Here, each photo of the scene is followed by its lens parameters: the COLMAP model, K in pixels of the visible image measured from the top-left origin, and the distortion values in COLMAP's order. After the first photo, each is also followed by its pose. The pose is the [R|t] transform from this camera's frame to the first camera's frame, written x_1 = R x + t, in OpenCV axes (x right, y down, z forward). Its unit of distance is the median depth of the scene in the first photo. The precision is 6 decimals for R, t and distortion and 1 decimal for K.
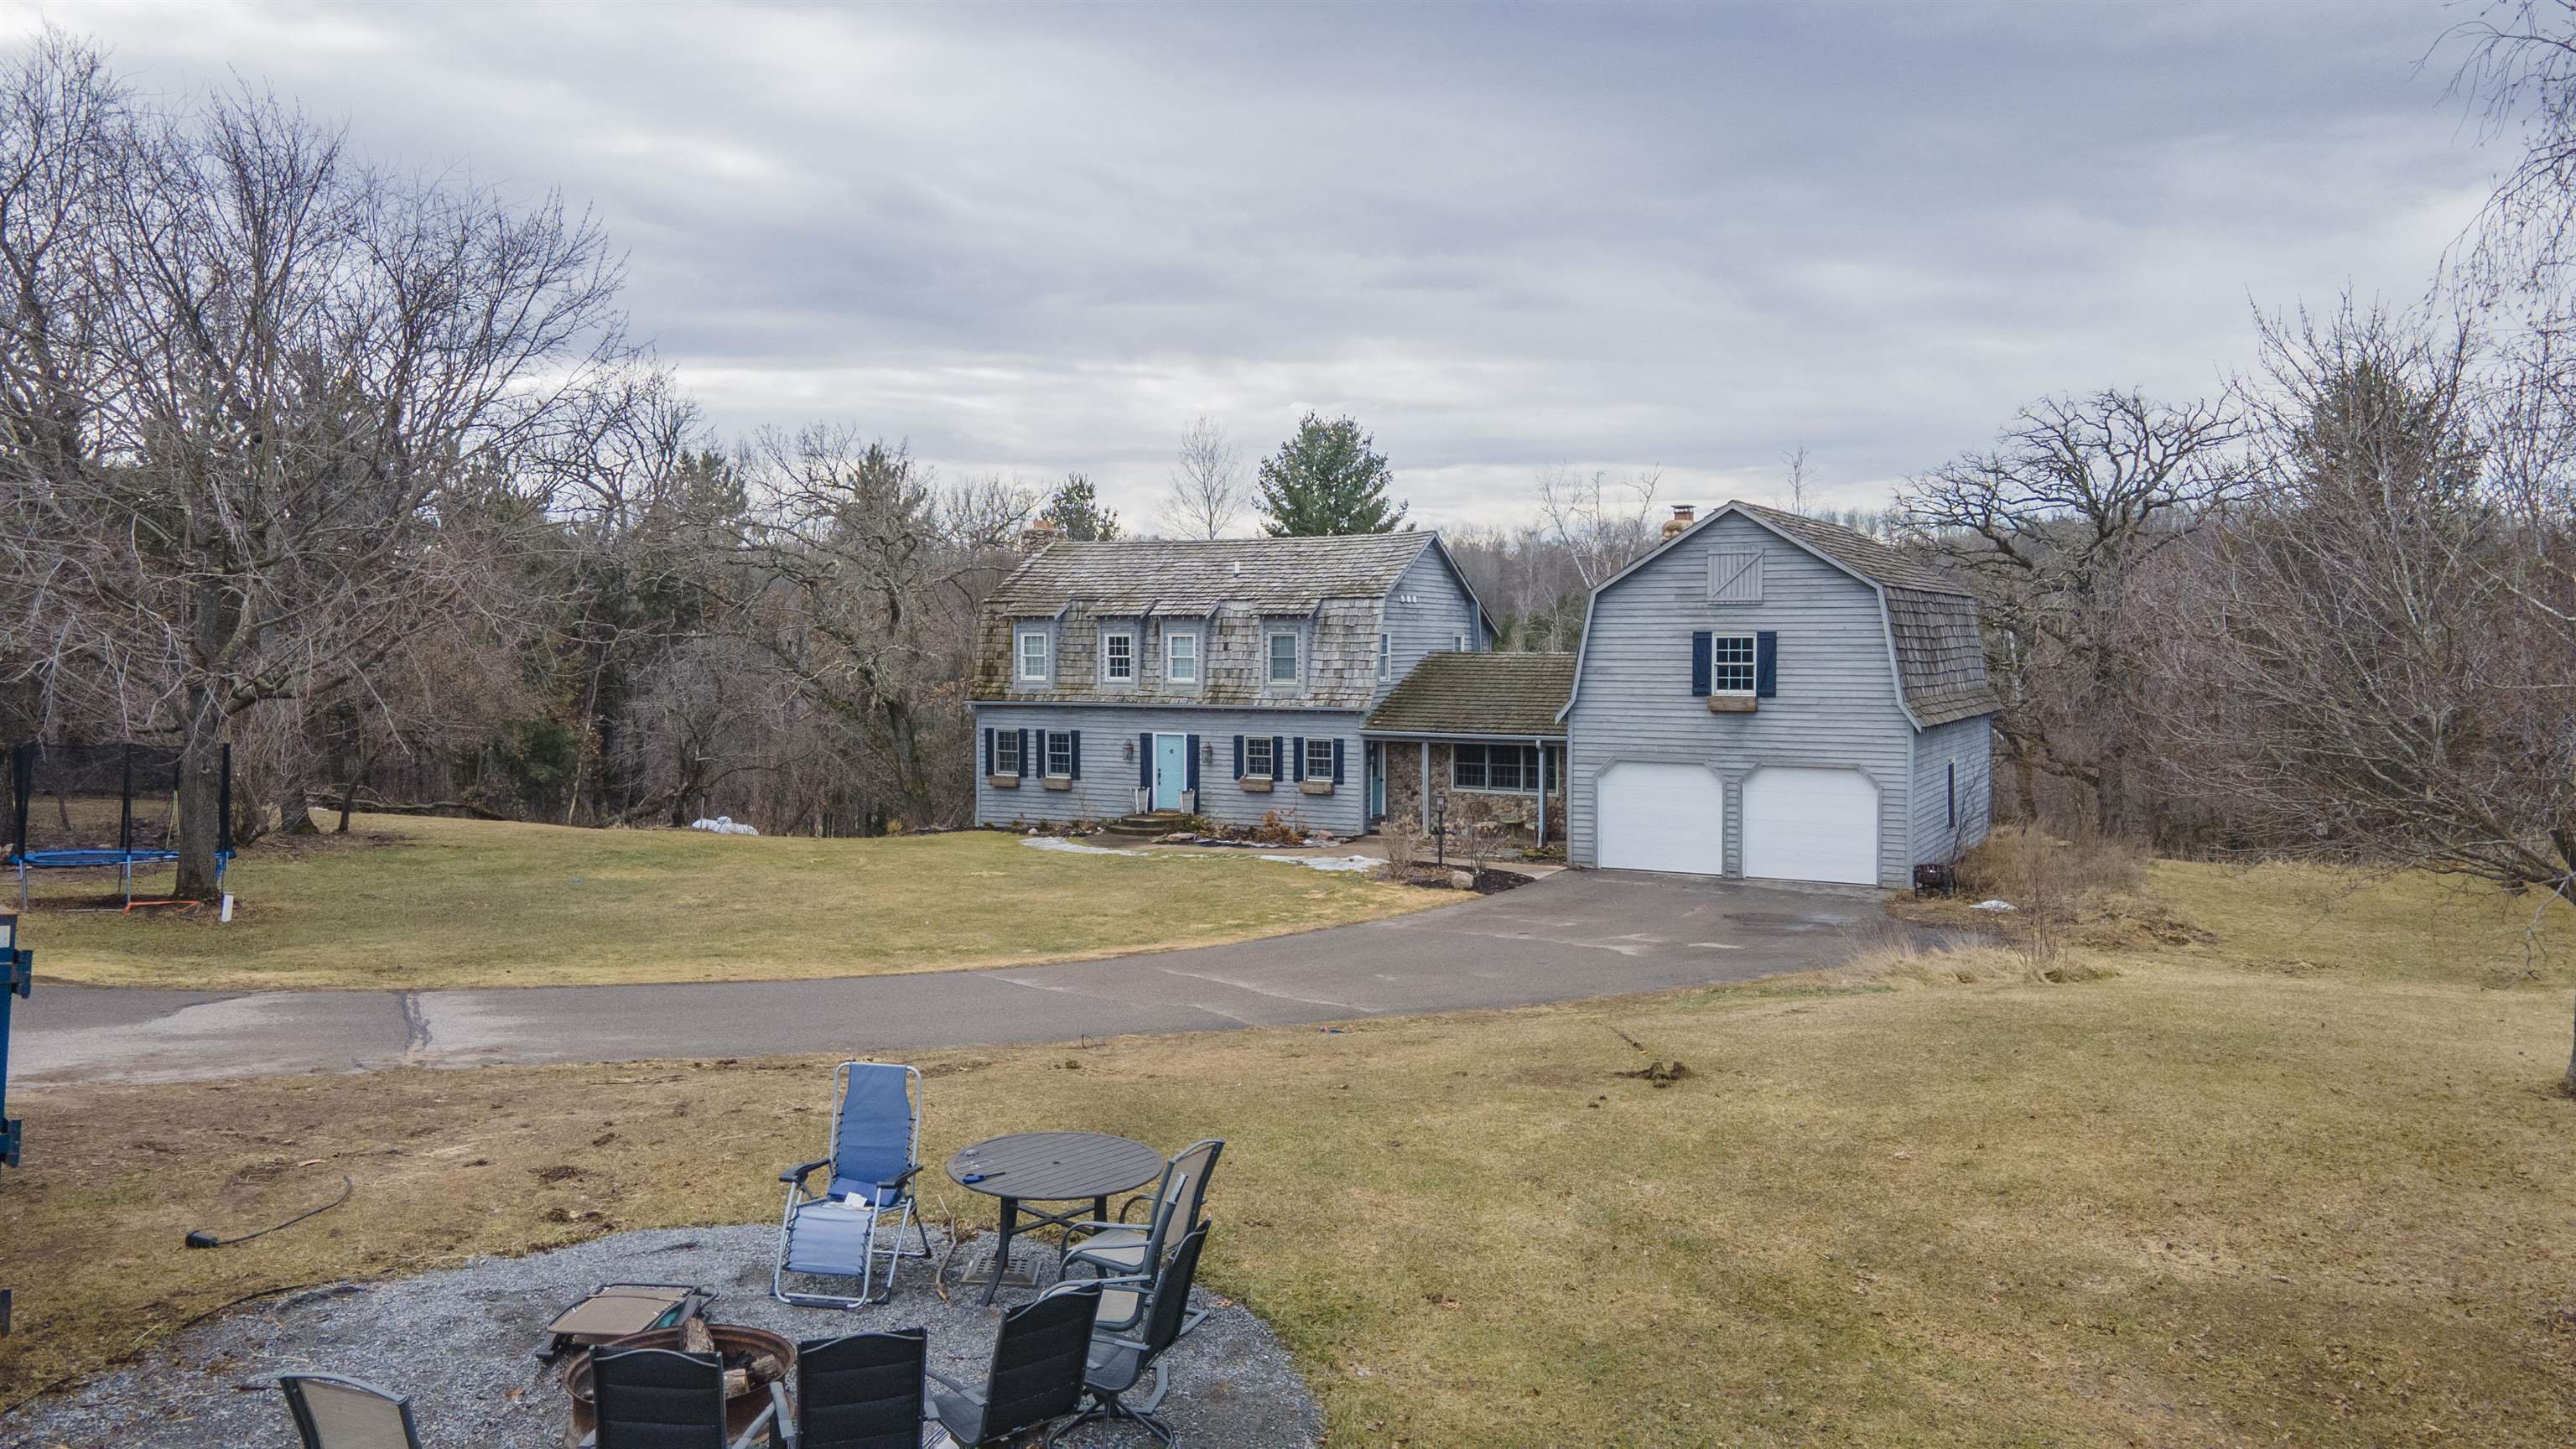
lens RADIAL K [[1892.3, 0, 1283.4], [0, 1892.3, 718.9], [0, 0, 1]] dist [0.006068, 0.066782]
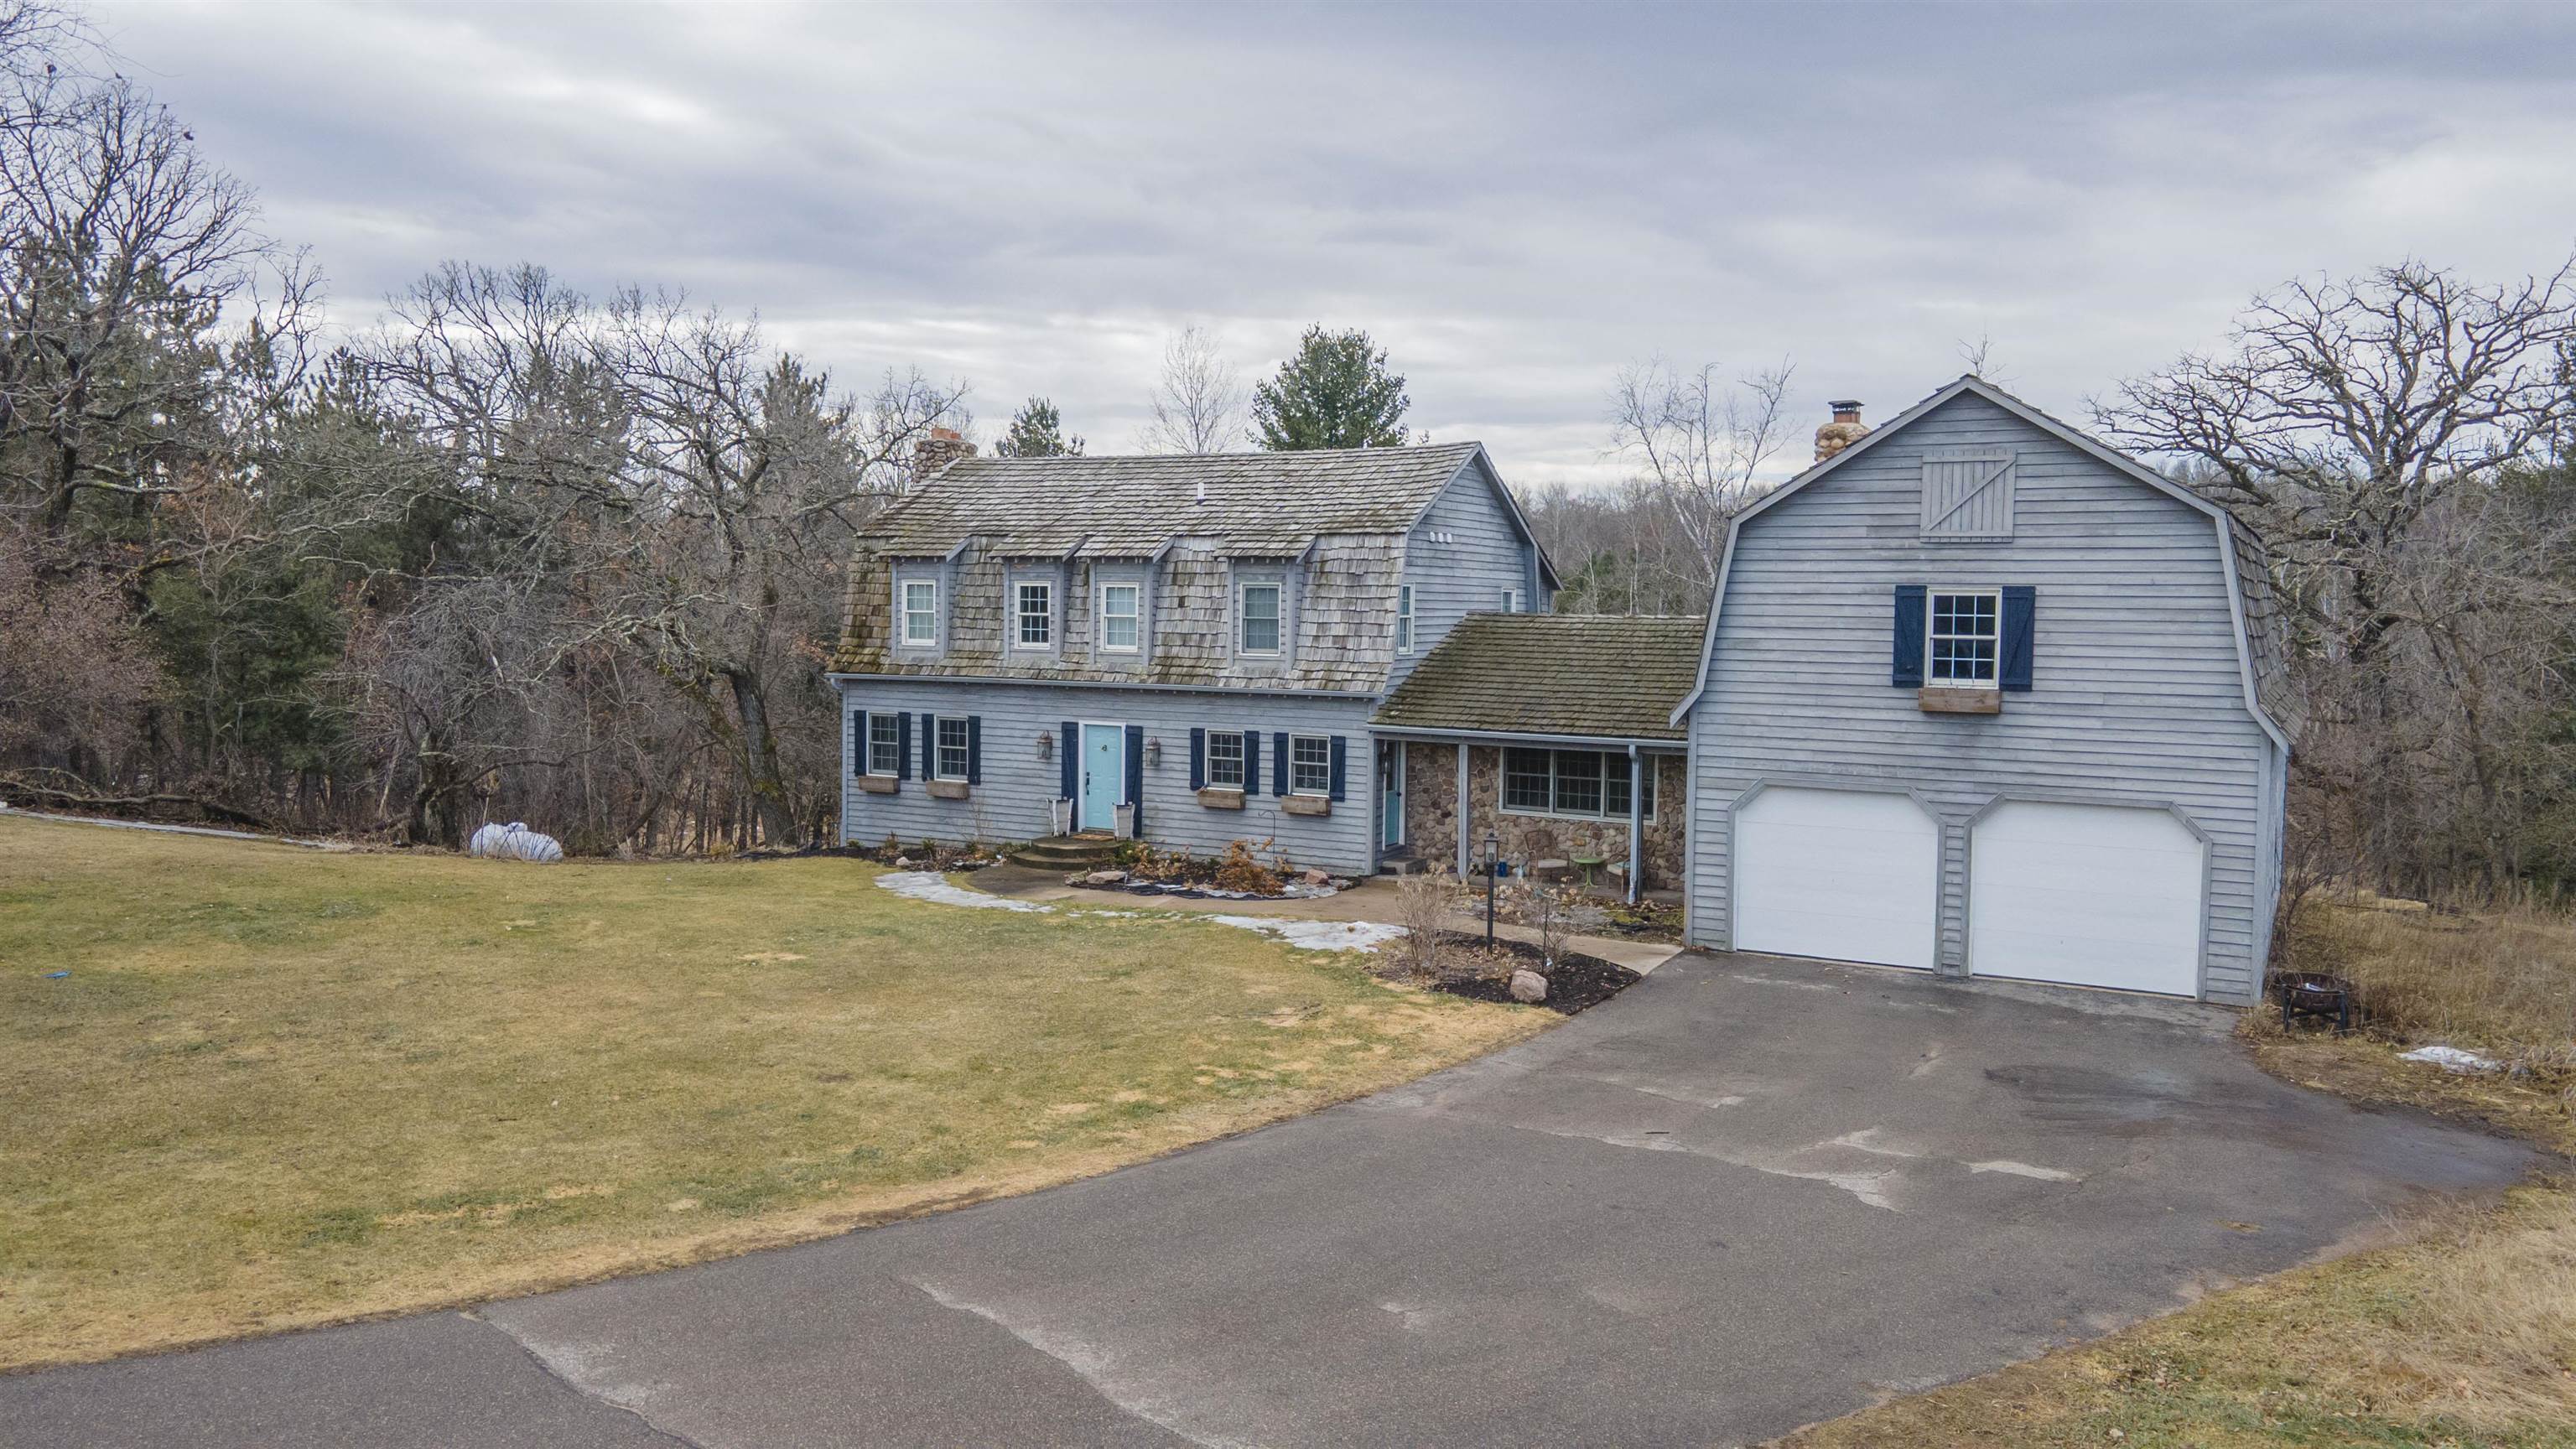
lens RADIAL K [[1892.3, 0, 1283.4], [0, 1892.3, 718.9], [0, 0, 1]] dist [0.006068, 0.066782]
pose [[0.999886, 0.012067, -0.009124, 0.015078], [-0.011866, 0.999693, 0.021759, -0.010599], [0.009384, -0.021648, 0.999722, 0.299846]]
